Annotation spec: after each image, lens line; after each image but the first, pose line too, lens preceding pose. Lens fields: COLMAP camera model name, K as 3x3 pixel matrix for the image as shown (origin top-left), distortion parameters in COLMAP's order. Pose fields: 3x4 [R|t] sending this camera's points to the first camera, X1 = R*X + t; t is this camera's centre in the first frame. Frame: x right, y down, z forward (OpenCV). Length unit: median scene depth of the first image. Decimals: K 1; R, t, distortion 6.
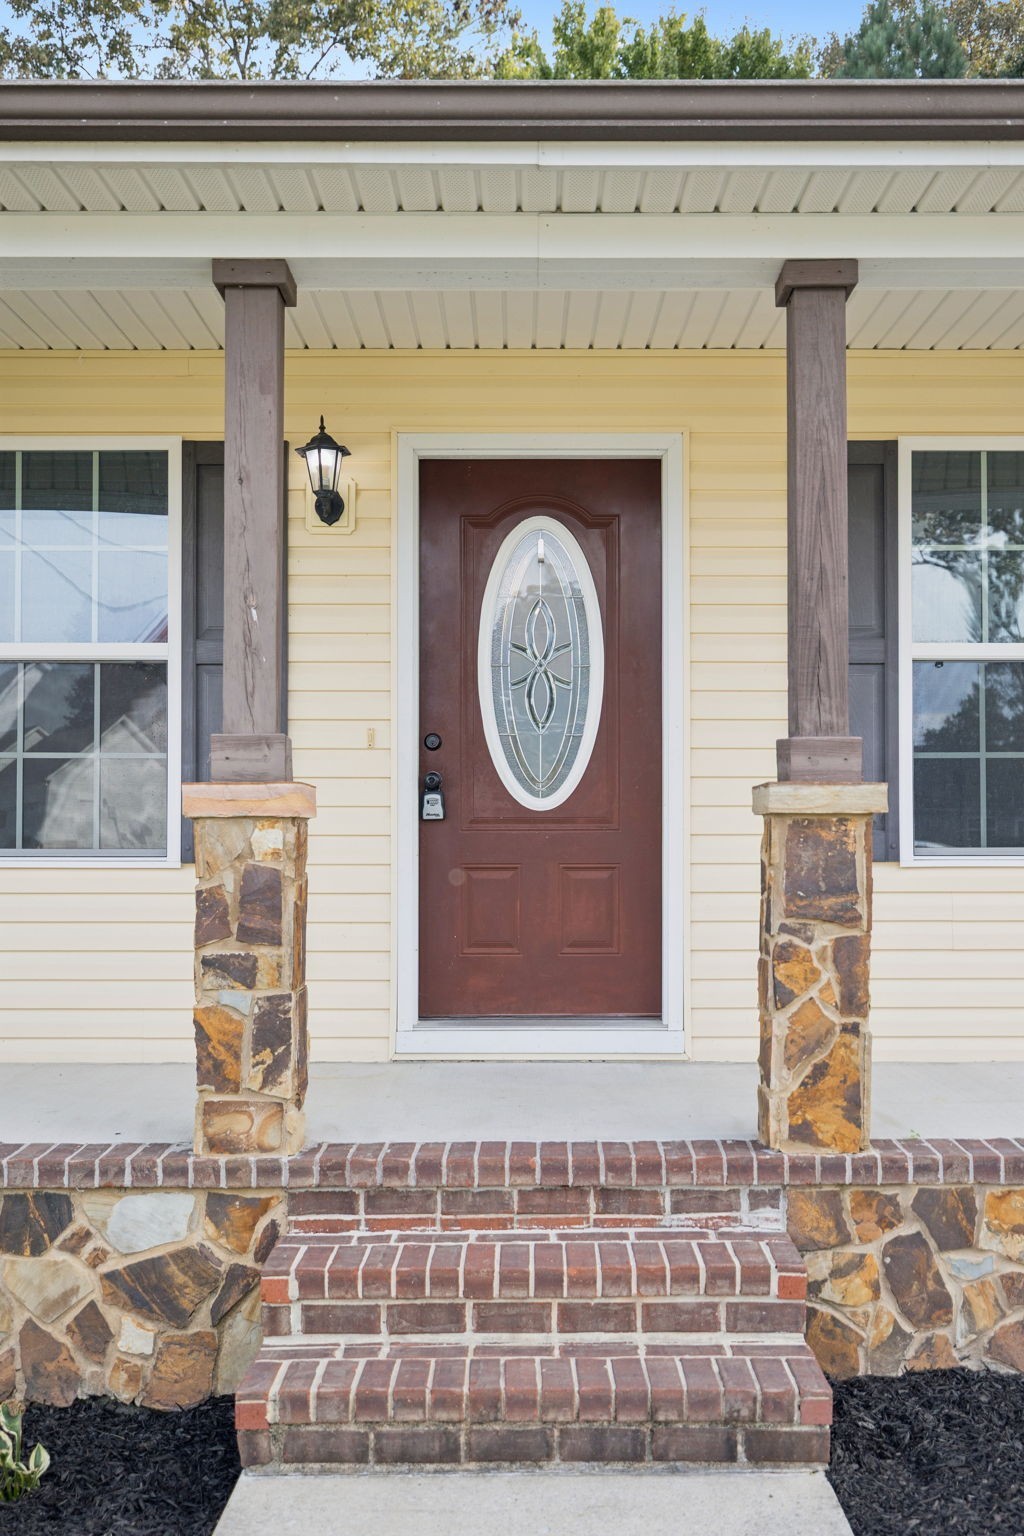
lens RADIAL K [[1556.0, 0, 581.1], [0, 1556.0, 723.0], [0, 0, 1]] dist [0.002188, 0.000000]
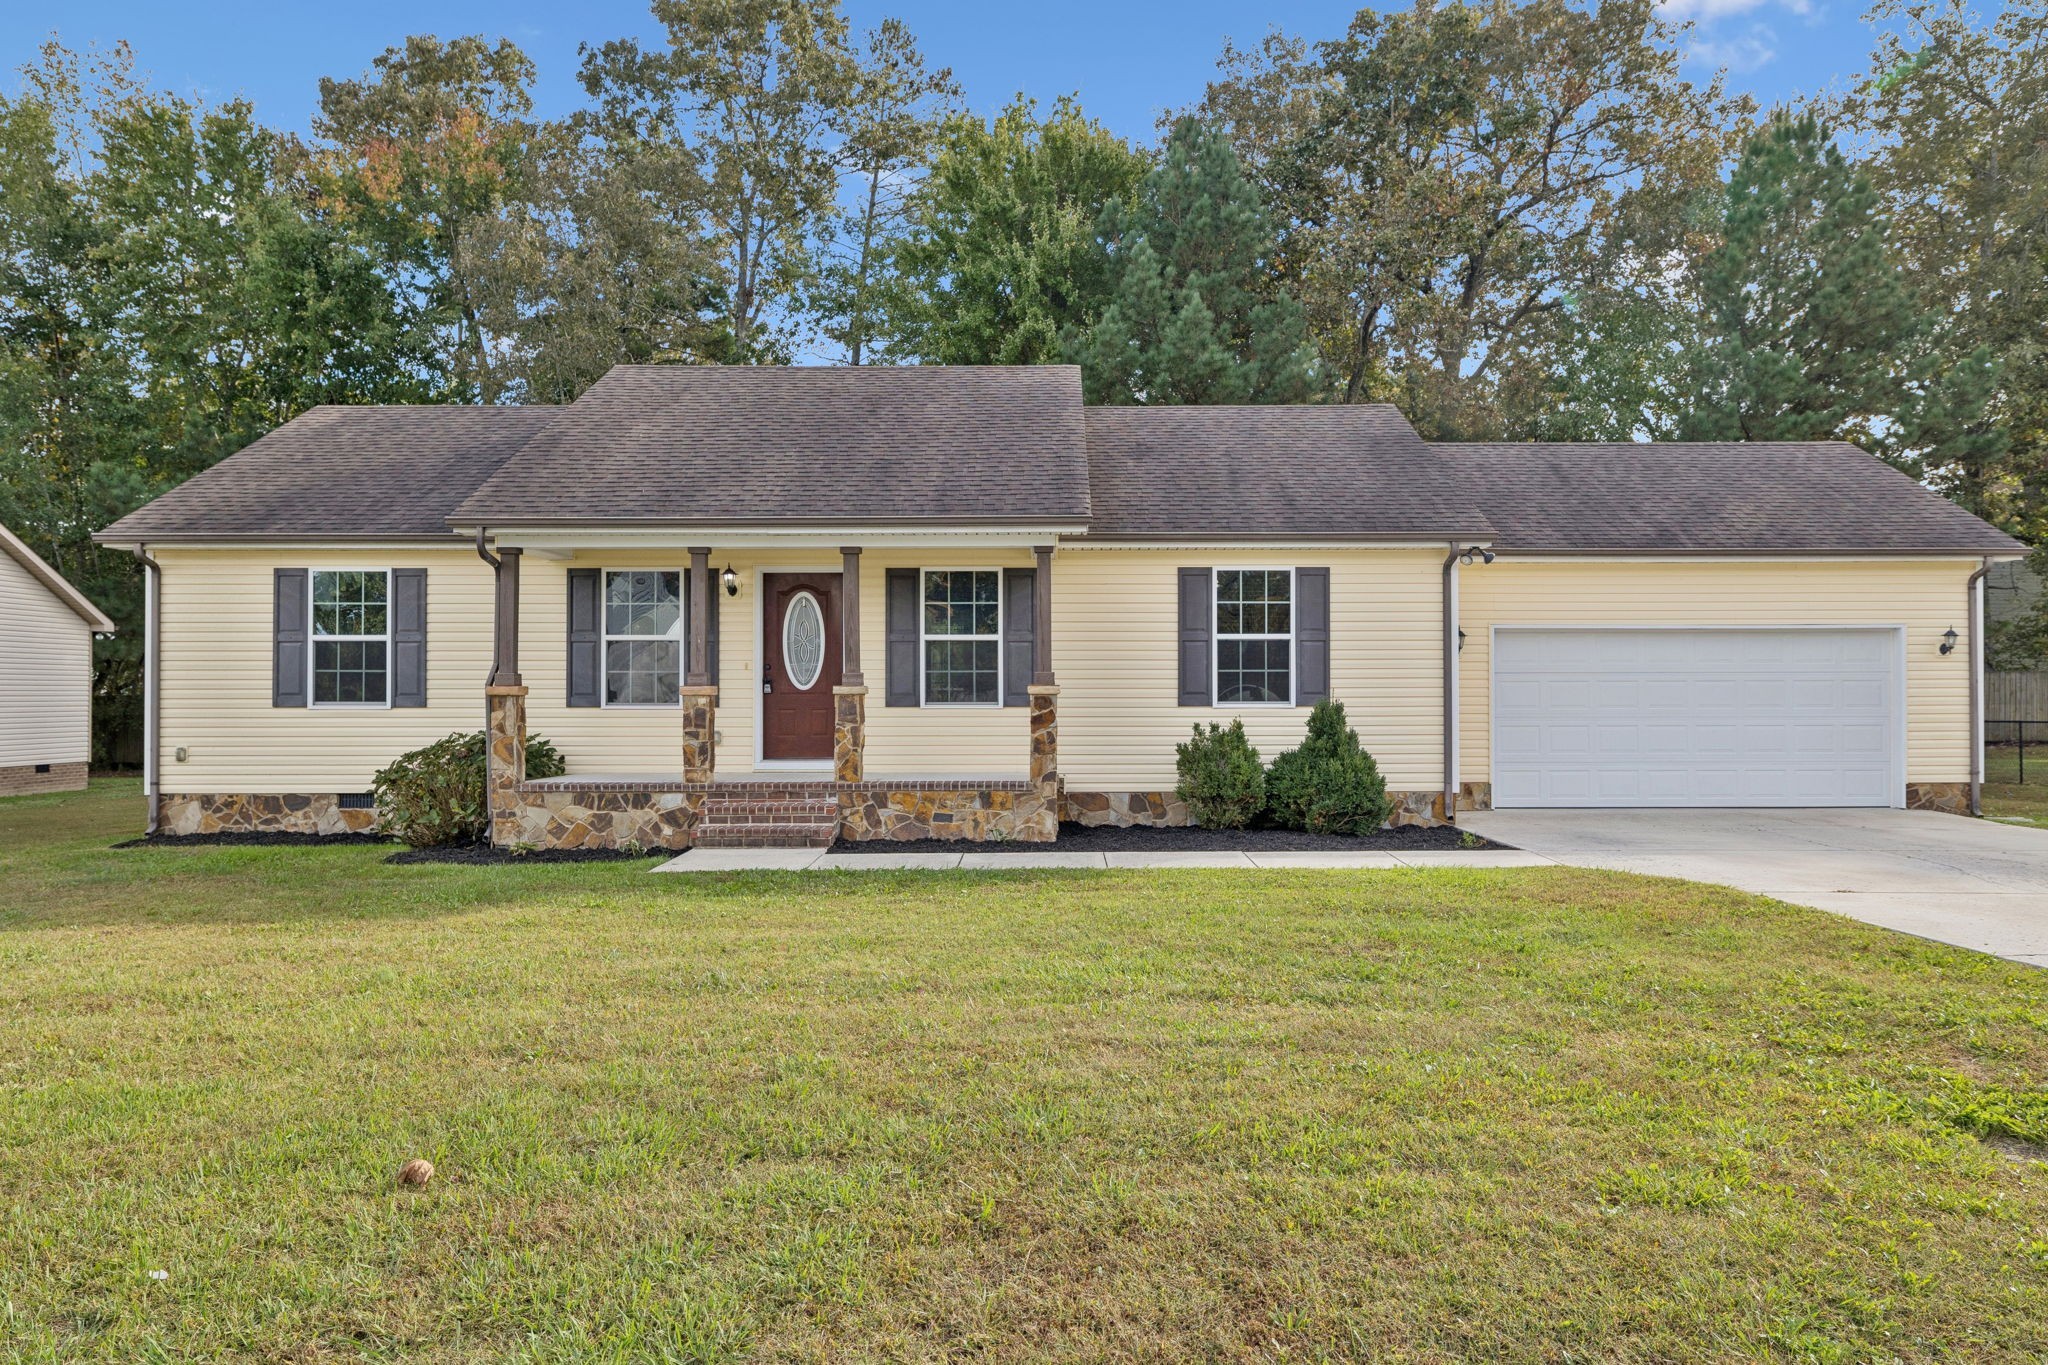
lens RADIAL K [[1302.9, 0, 1039.2], [0, 1302.9, 625.3], [0, 0, 1]] dist [0.009224, -0.006599]
pose [[0.999859, -0.001977, -0.016679, 0.676449], [0.002356, 0.999738, 0.022766, -0.179498], [0.016629, -0.022802, 0.999602, -2.164006]]
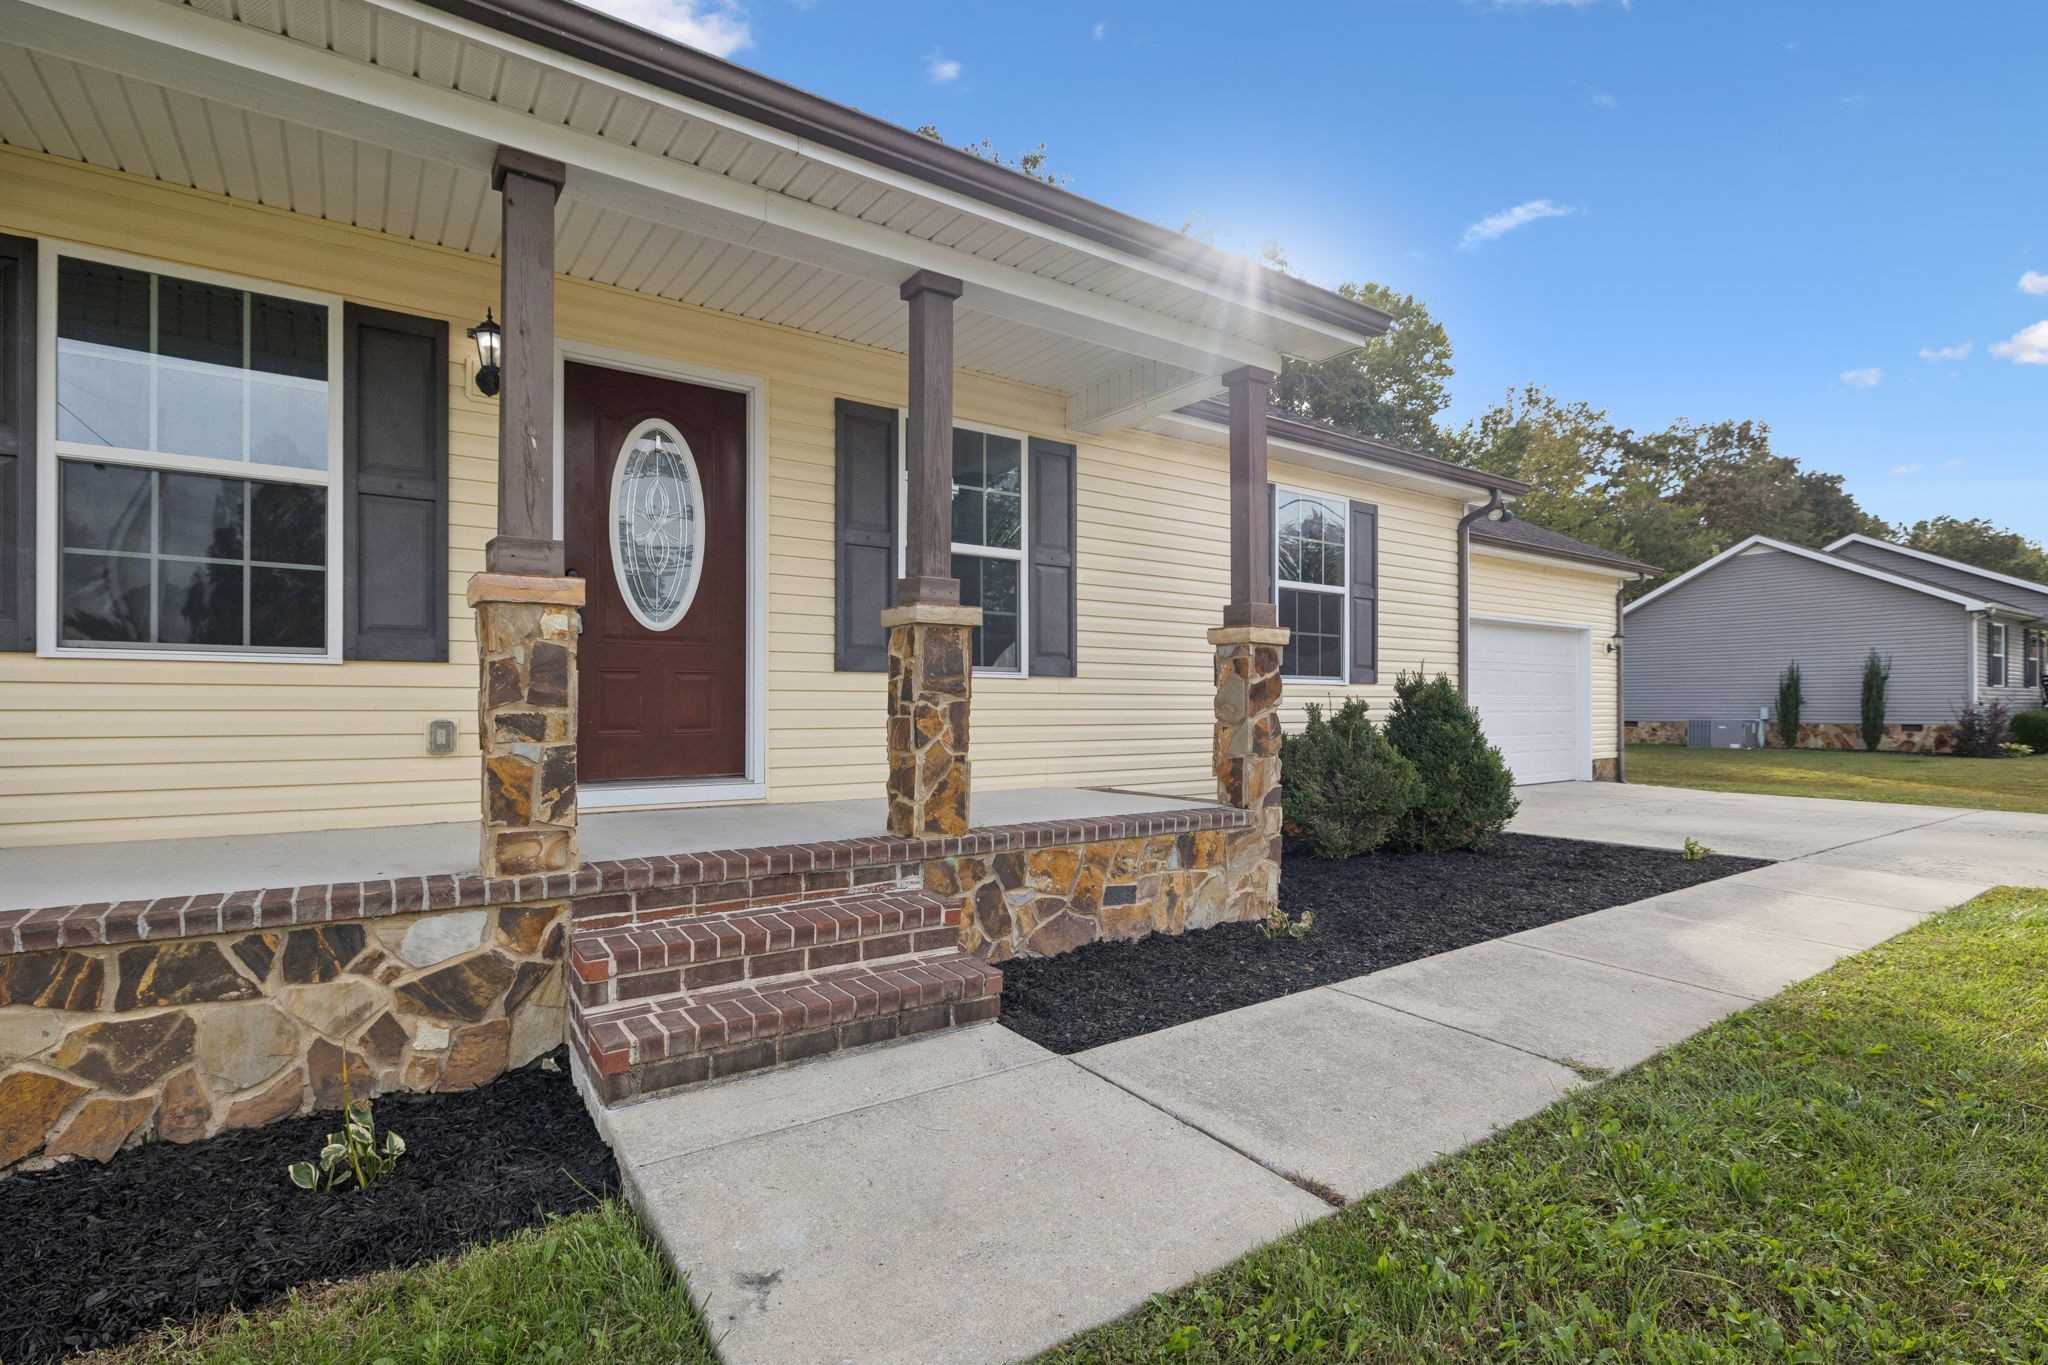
lens RADIAL K [[961.1, 0, 1046.0], [0, 961.1, 657.0], [0, 0, 1]] dist [-0.010508, 0.002895]
pose [[0.817666, 0.030578, 0.574881, -0.327675], [-0.042988, 0.999044, 0.008004, 0.081143], [-0.574086, -0.031258, 0.818198, 0.147836]]
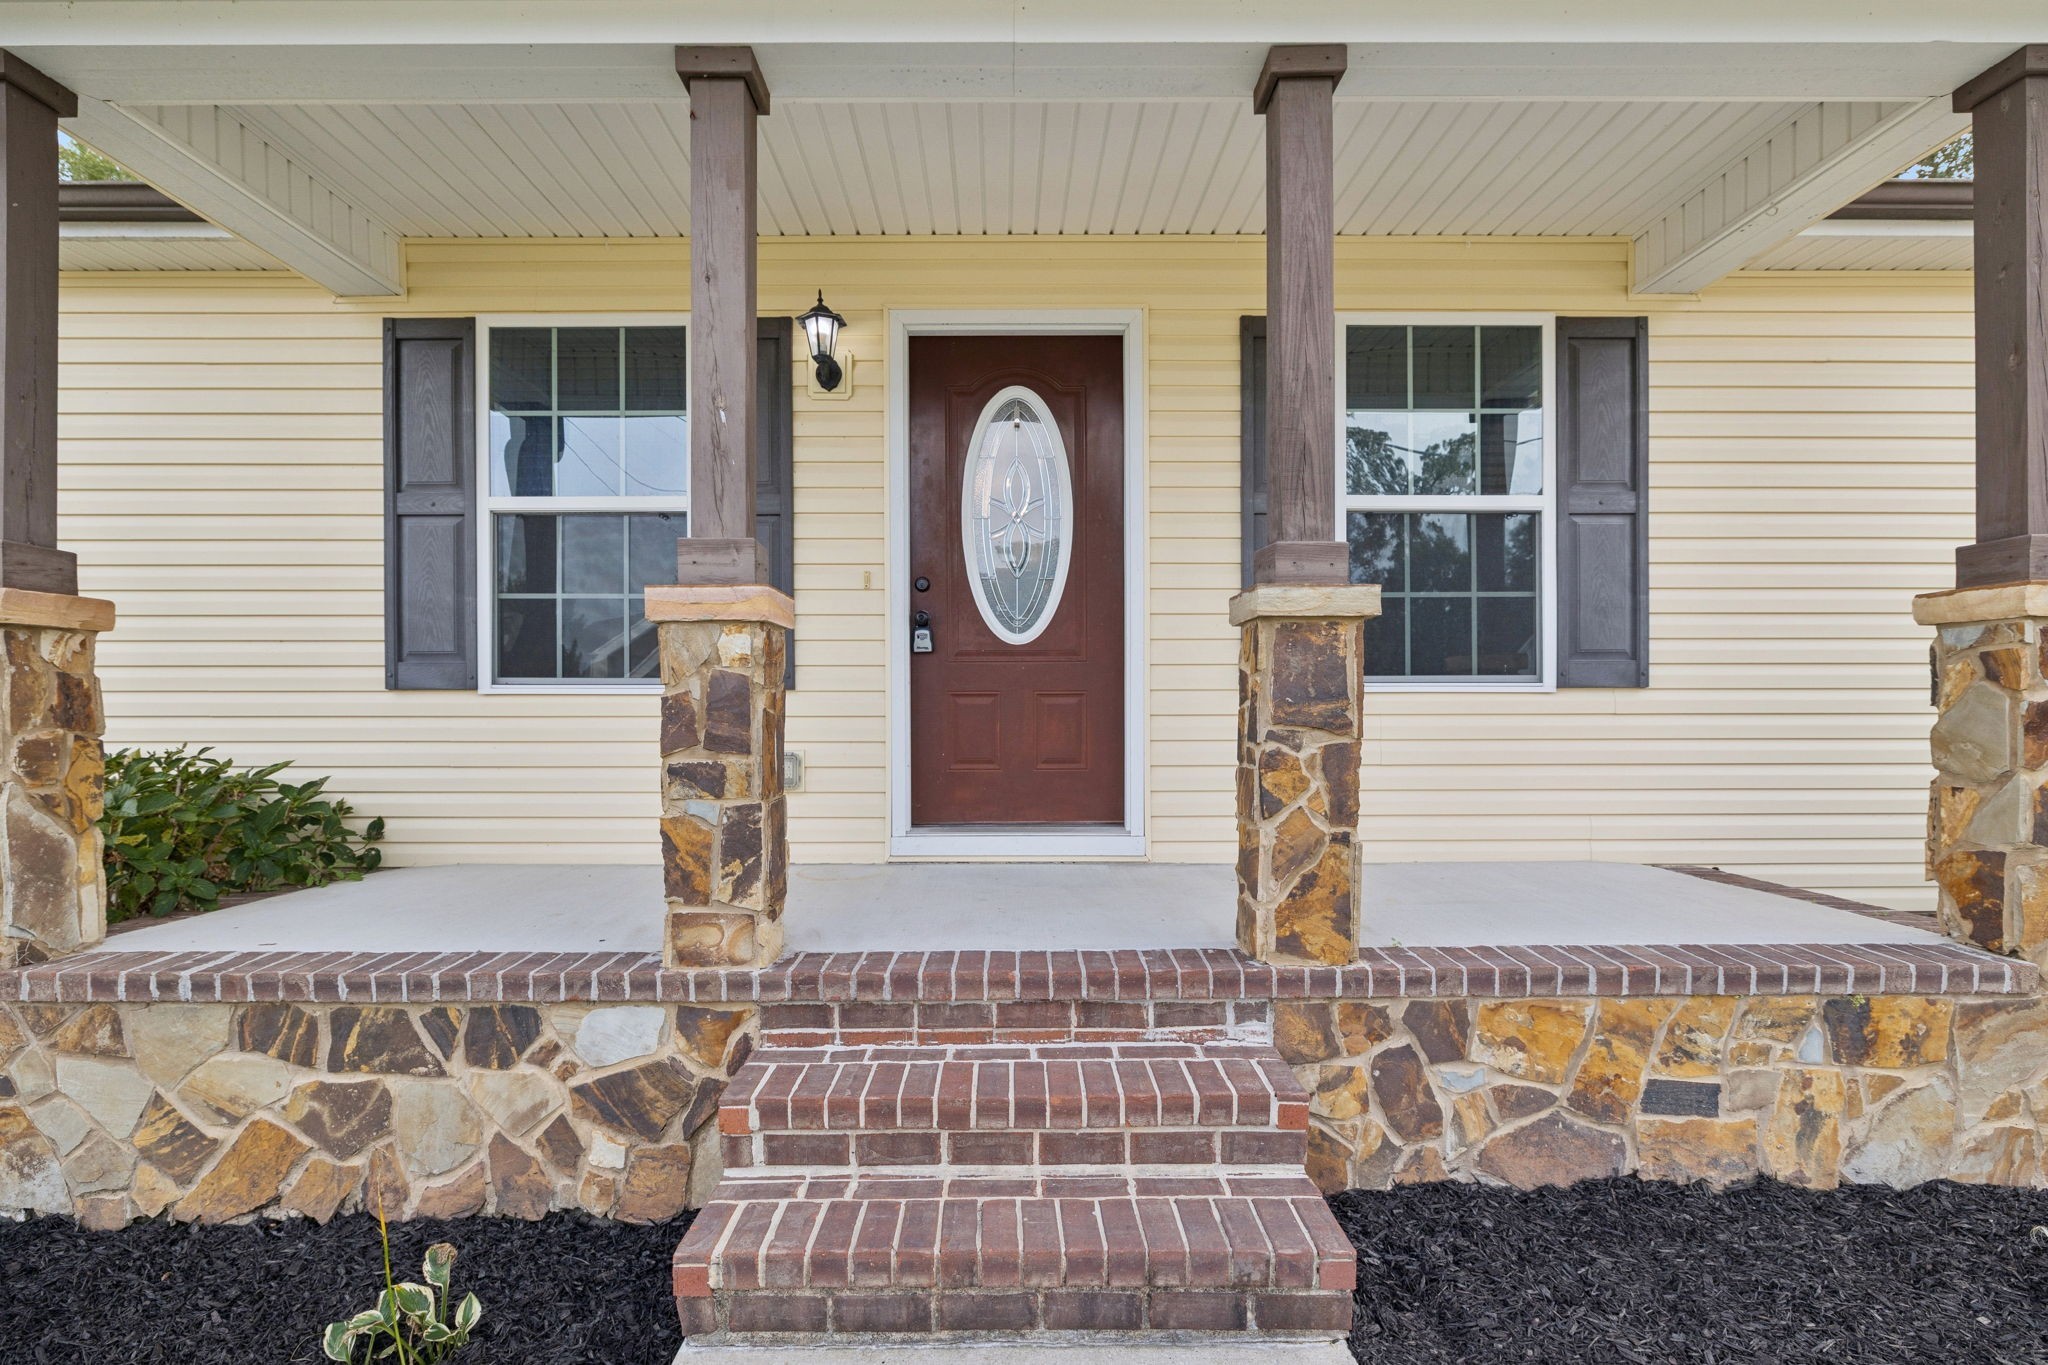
lens RADIAL K [[961.1, 0, 1038.6], [0, 961.1, 703.3], [0, 0, 1]] dist [-0.010508, 0.002895]
pose [[0.999997, -0.001779, -0.001797, -0.013136], [0.001894, 0.997796, 0.066335, 0.073683], [0.001675, -0.066338, 0.997796, 0.415171]]
